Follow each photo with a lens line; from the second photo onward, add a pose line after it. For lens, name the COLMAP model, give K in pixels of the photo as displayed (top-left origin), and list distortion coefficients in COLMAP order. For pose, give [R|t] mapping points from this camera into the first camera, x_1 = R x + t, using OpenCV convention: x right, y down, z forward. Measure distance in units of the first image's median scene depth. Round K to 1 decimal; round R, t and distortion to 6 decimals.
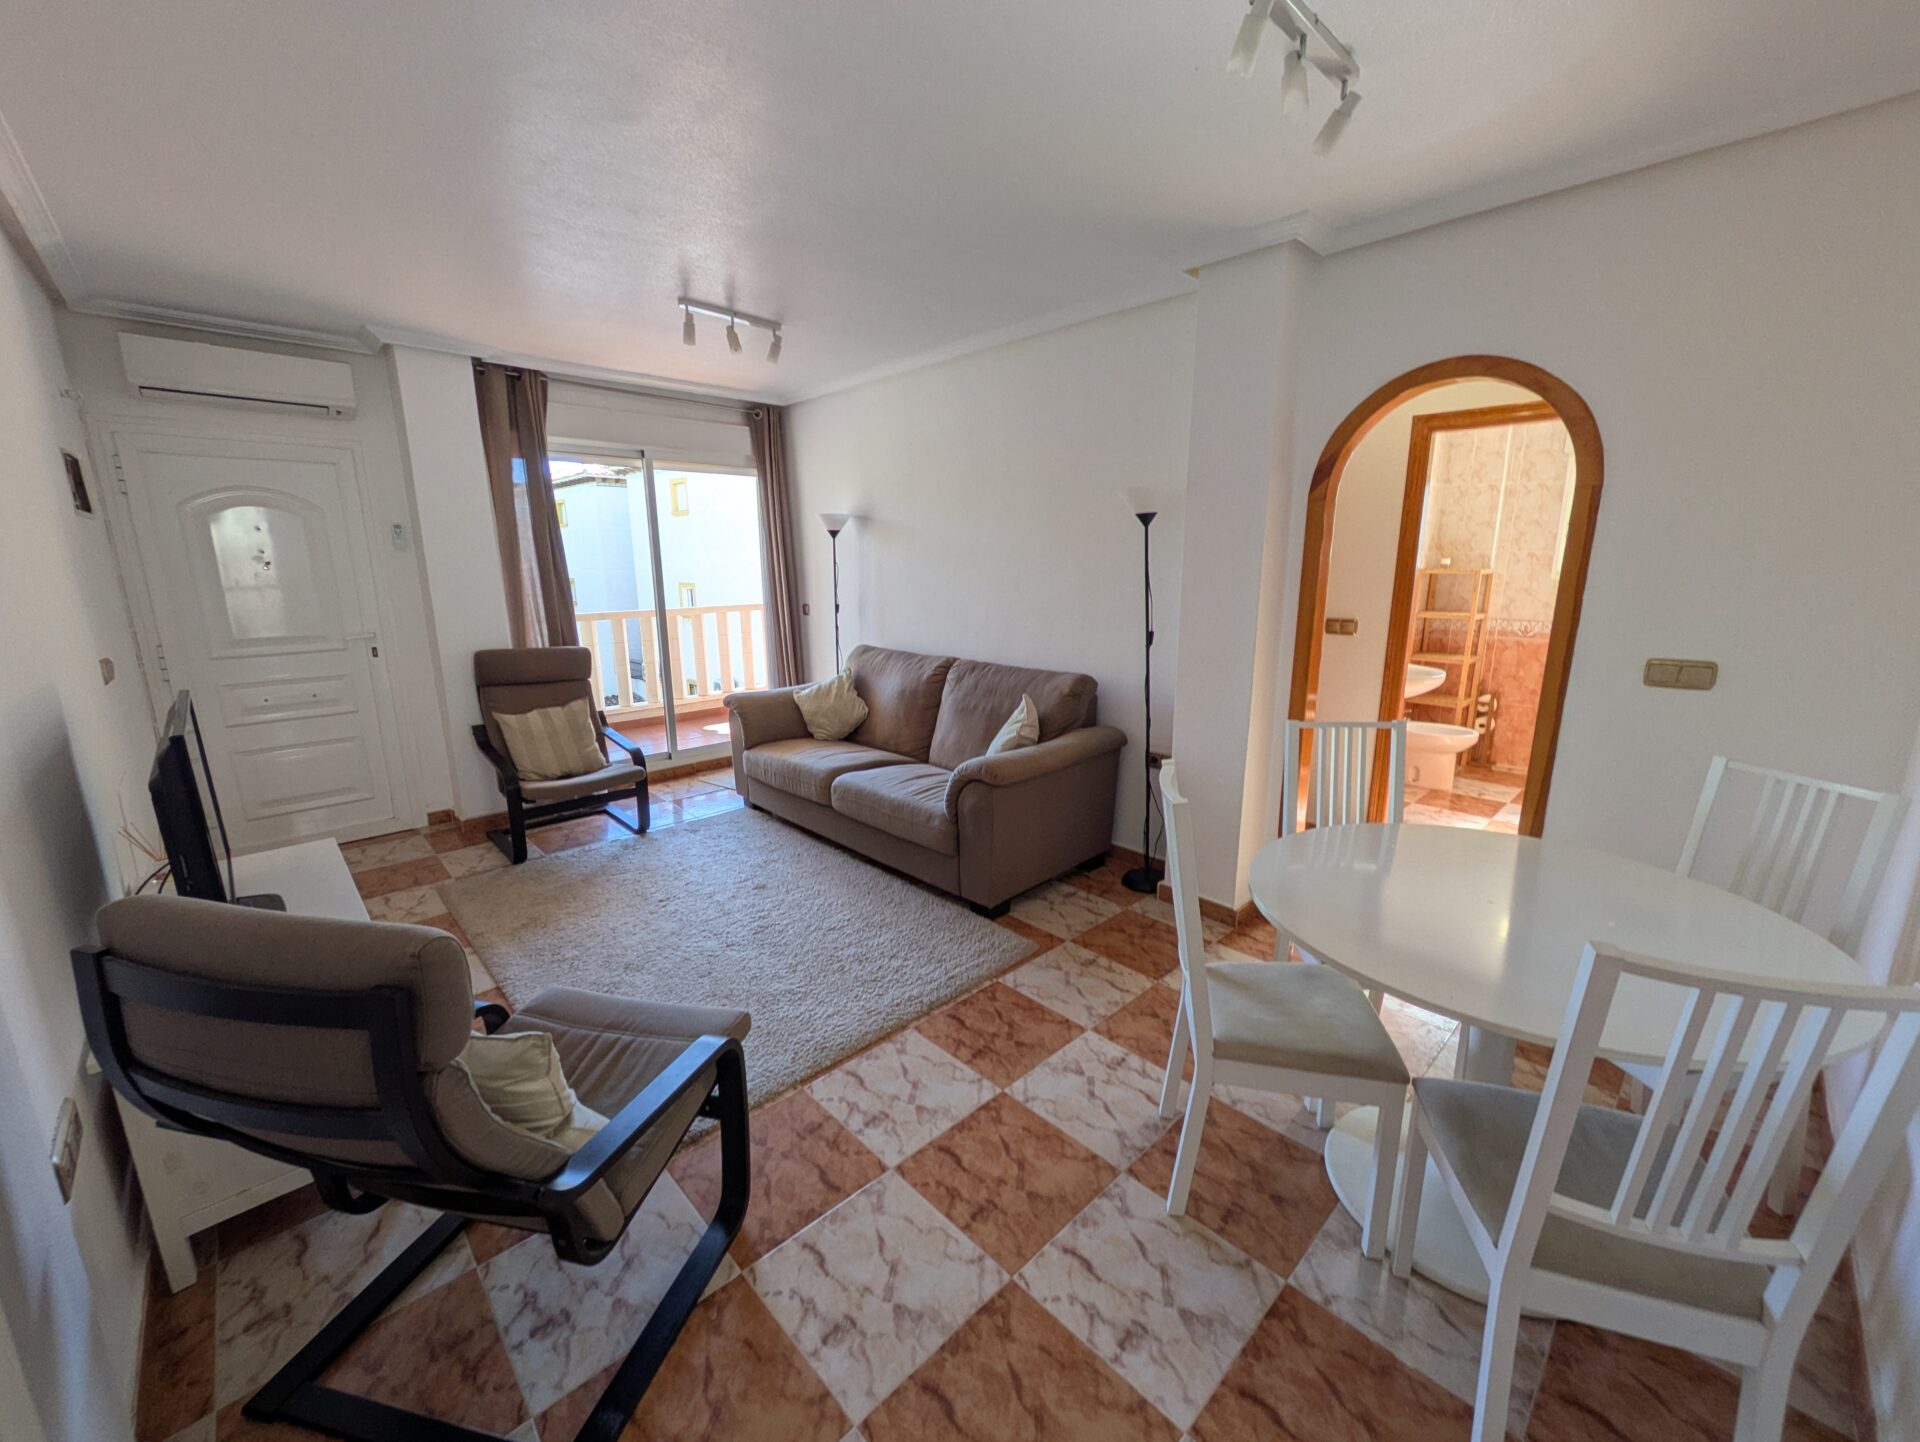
lens RADIAL K [[759.1, 0, 965.8], [0, 759.1, 718.4], [0, 0, 1]] dist [0.003932, -0.000483]
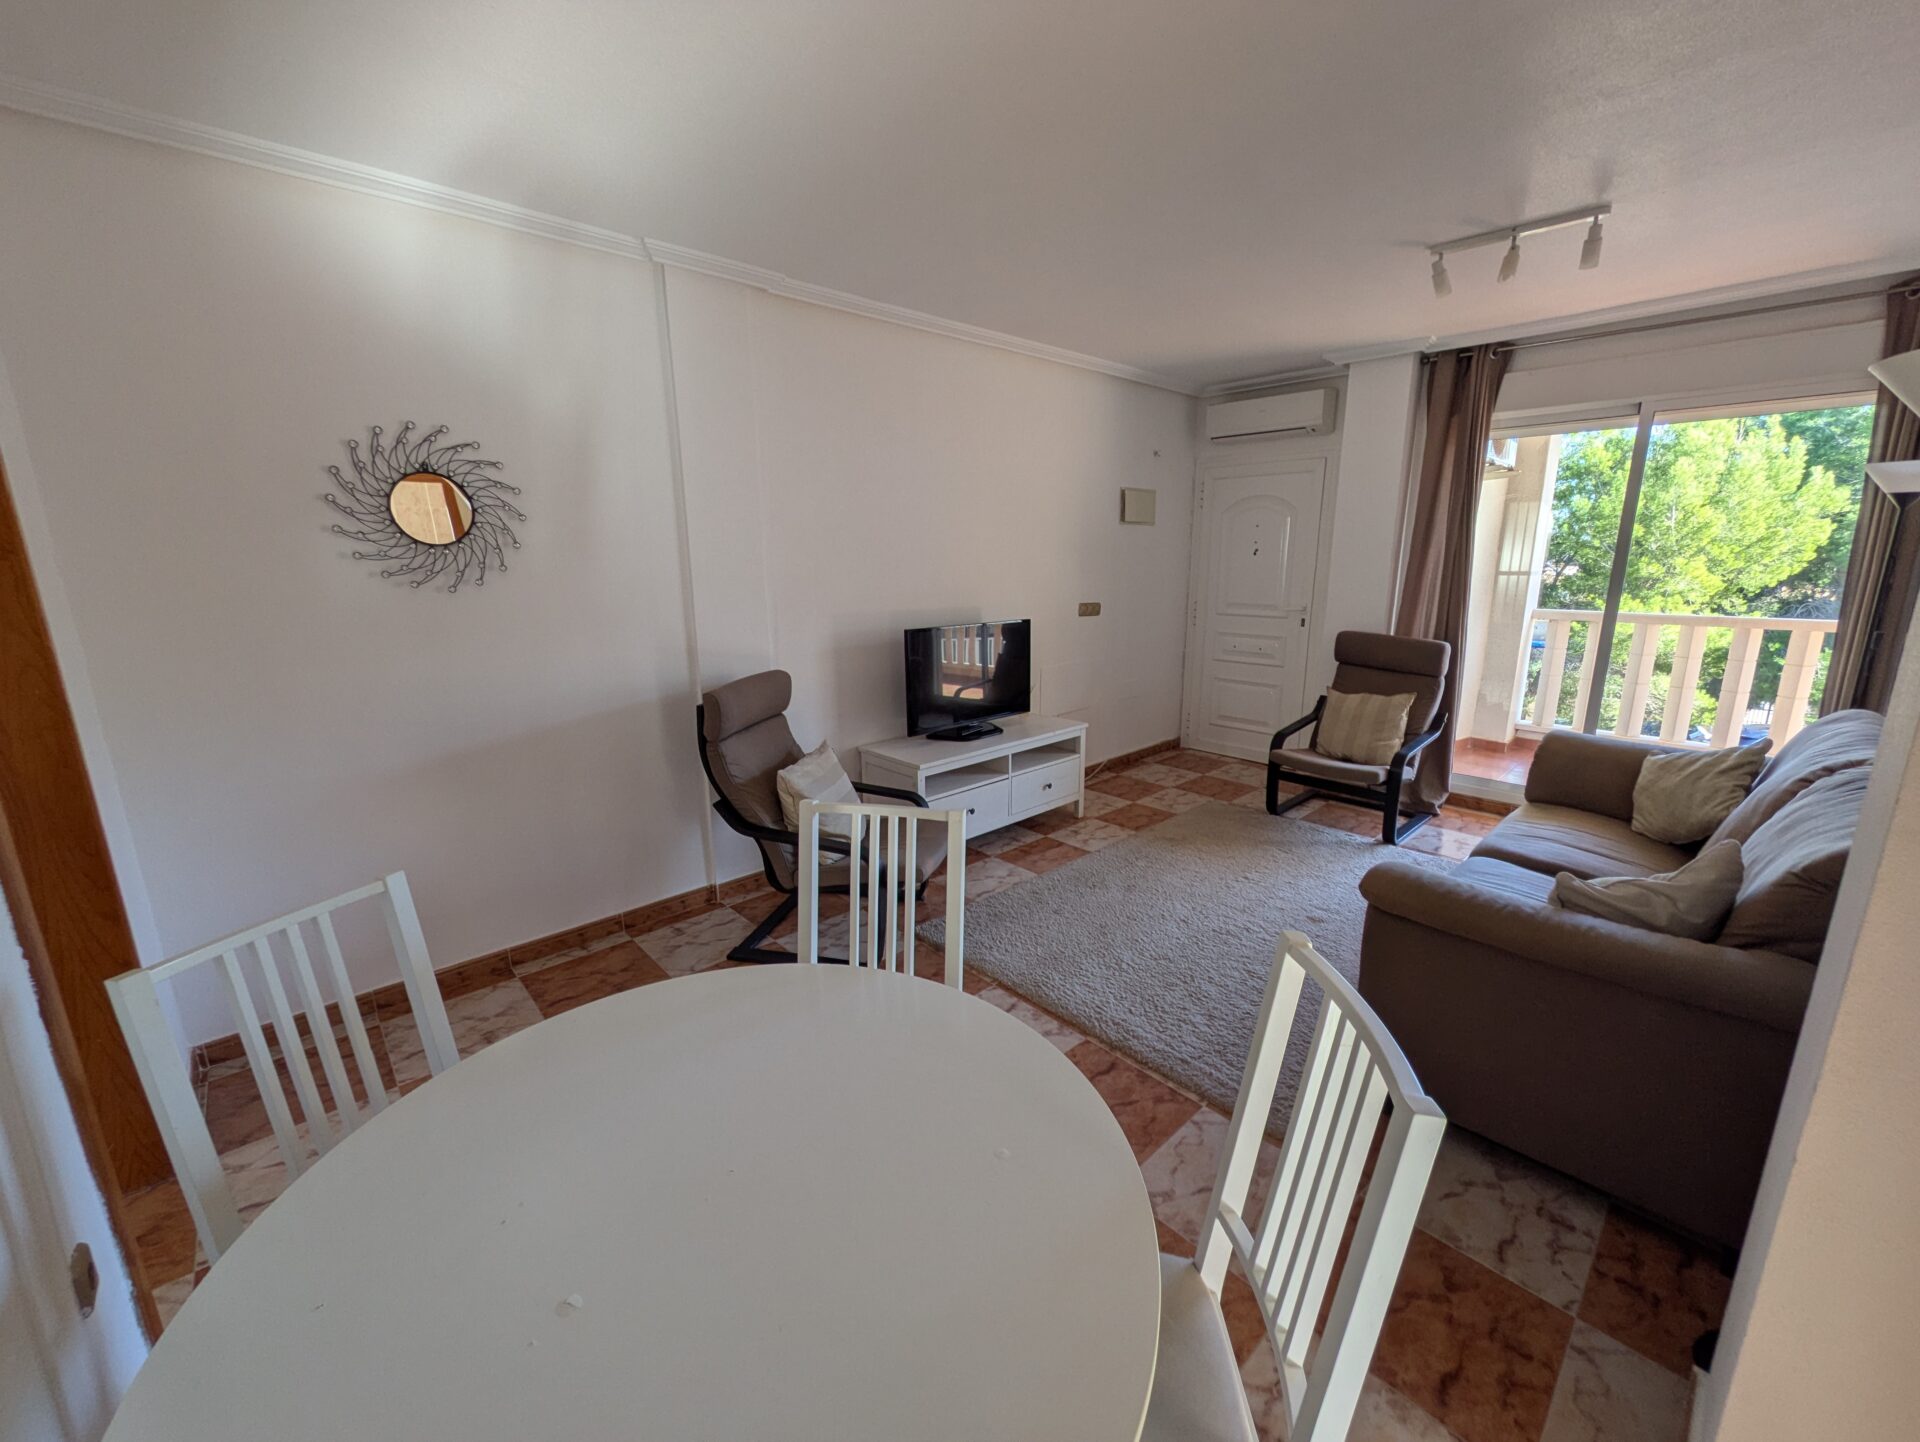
lens RADIAL K [[759.1, 0, 959.7], [0, 759.1, 727.2], [0, 0, 1]] dist [0.003932, -0.000483]
pose [[-0.022539, 0.233570, -0.972079, 0.552419], [-0.202919, 0.951018, 0.233214, -0.115768], [0.978936, 0.202510, 0.025960, 0.519957]]
